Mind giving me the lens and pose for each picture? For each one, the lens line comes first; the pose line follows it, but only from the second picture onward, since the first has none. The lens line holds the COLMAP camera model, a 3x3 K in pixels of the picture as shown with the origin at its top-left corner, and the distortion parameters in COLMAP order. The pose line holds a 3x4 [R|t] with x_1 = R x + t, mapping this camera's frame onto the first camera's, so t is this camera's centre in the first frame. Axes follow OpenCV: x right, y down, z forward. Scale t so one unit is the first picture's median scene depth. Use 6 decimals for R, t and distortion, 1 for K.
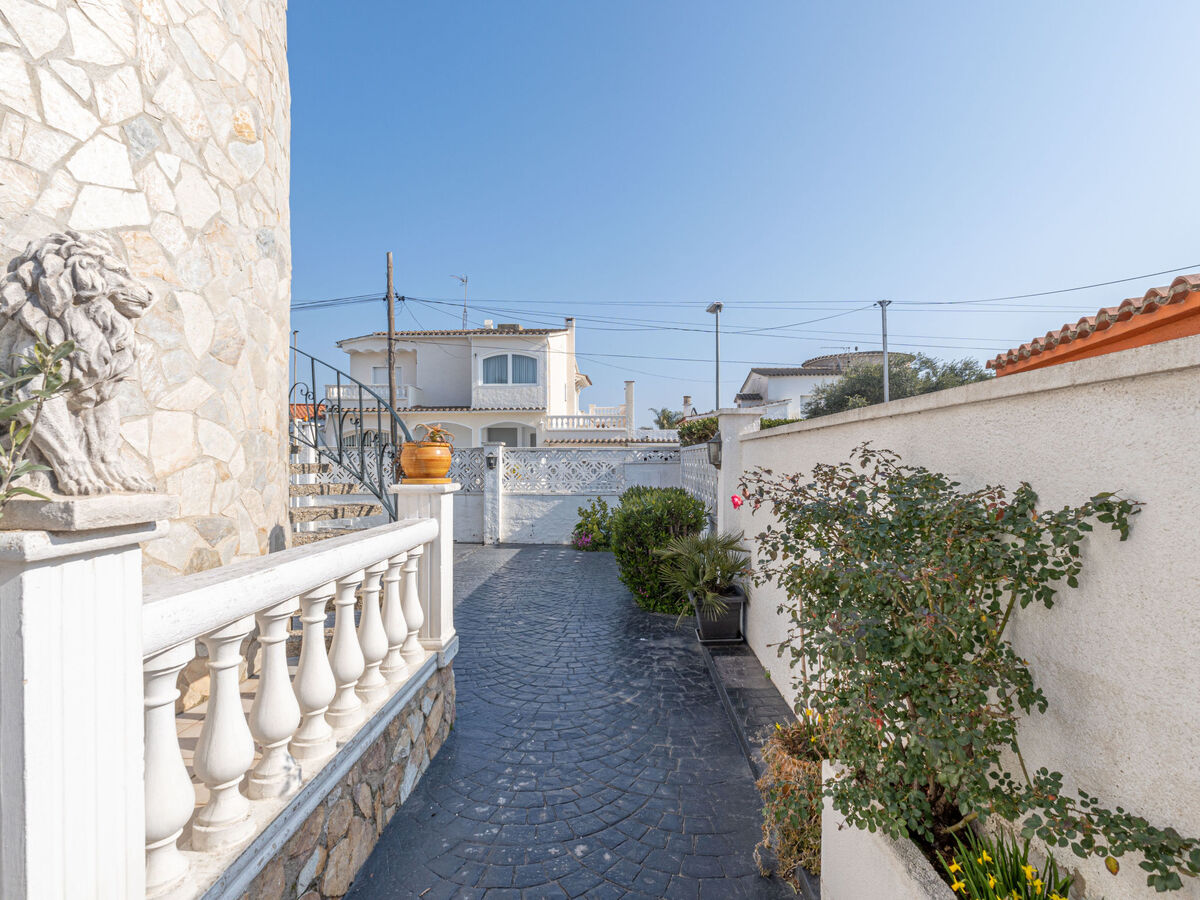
lens RADIAL K [[578.5, 0, 600.0], [0, 578.5, 450.0], [0, 0, 1]] dist [-0.000125, 0.000000]
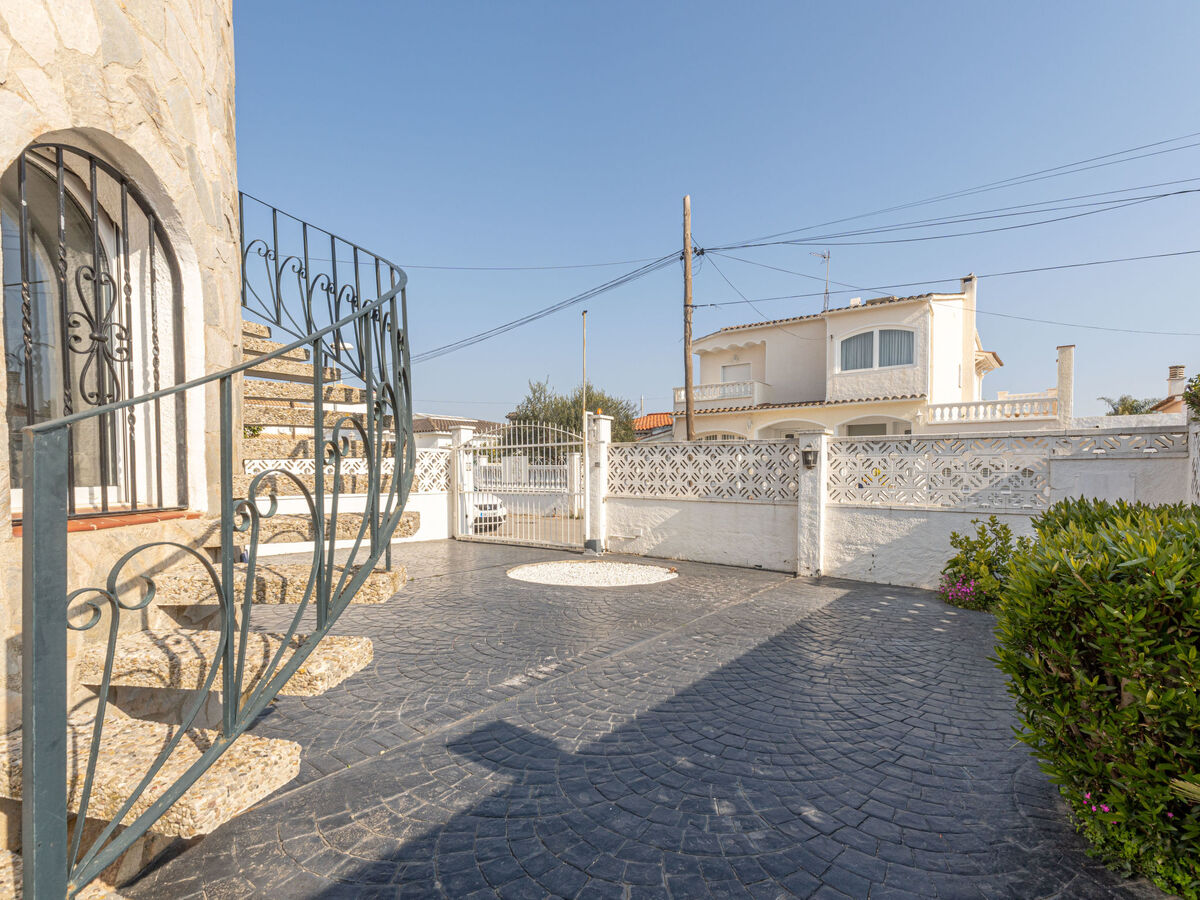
lens RADIAL K [[586.2, 0, 598.9], [0, 586.2, 486.9], [0, 0, 1]] dist [-0.011946, -0.000111]
pose [[0.812349, 0.019587, -0.582843, 0.014613], [0.009394, 0.998867, 0.046662, 0.018248], [0.583096, -0.043381, 0.811244, 0.264044]]
